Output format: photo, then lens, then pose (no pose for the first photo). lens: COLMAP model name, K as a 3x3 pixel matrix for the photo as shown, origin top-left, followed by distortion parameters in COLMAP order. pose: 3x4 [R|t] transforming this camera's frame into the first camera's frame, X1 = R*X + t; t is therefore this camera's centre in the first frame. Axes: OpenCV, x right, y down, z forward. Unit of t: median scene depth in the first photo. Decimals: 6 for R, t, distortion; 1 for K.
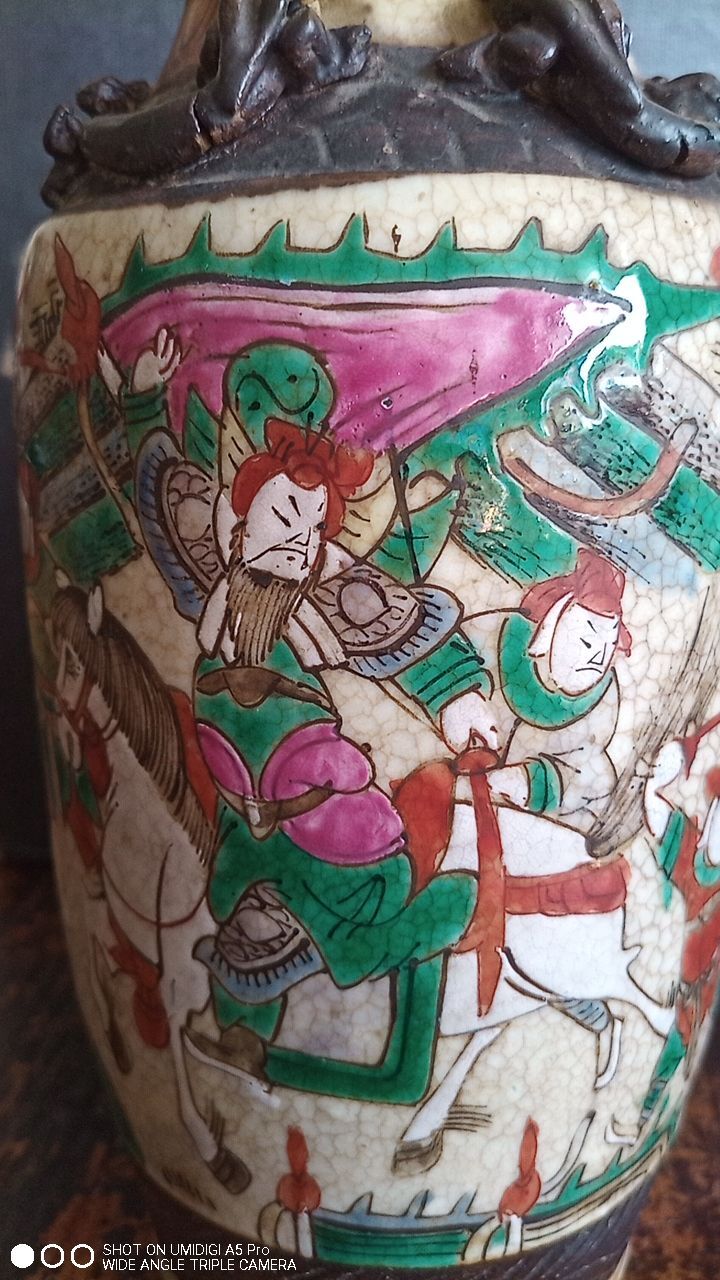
lens RADIAL K [[975.6, 0, 360.0], [0, 975.6, 640.0], [0, 0, 1]] dist [0.004594, -0.125331]
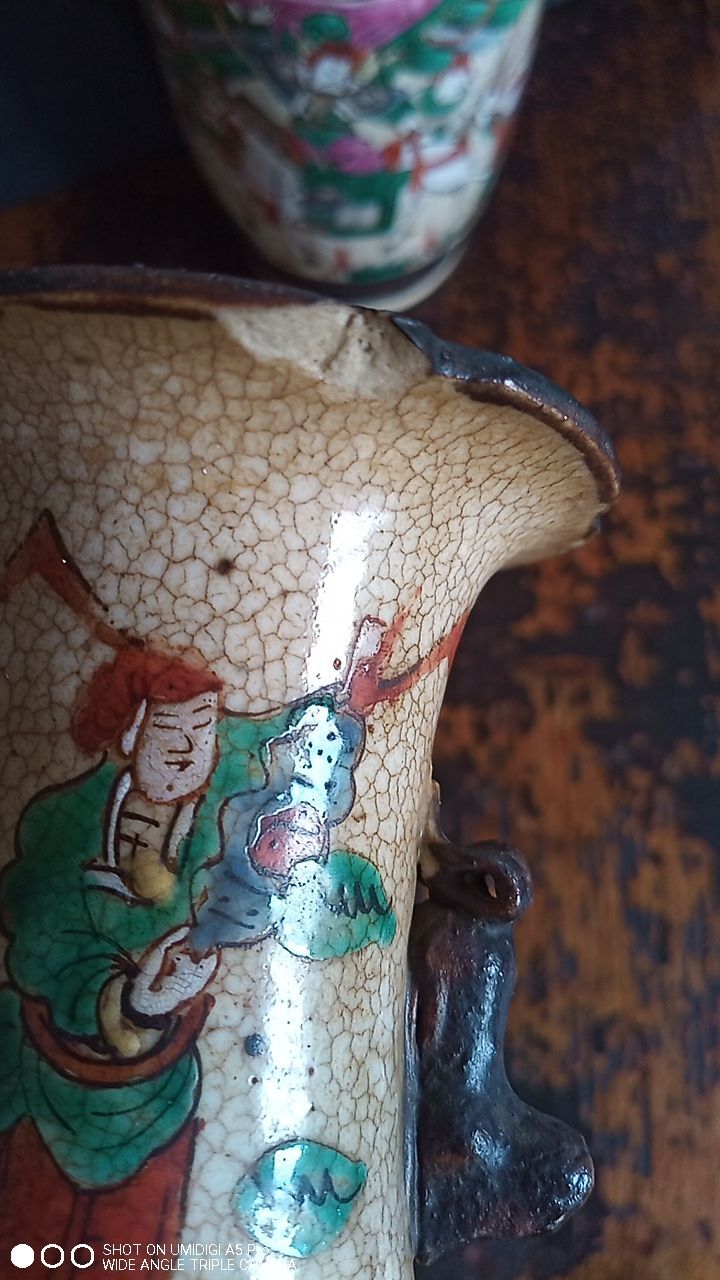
lens RADIAL K [[975.6, 0, 360.0], [0, 975.6, 640.0], [0, 0, 1]] dist [0.004594, -0.125331]
pose [[0.974489, -0.223962, 0.014596, -0.323620], [0.085439, 0.430321, 0.898623, -1.500204], [-0.207538, -0.874451, 0.438478, -1.132203]]
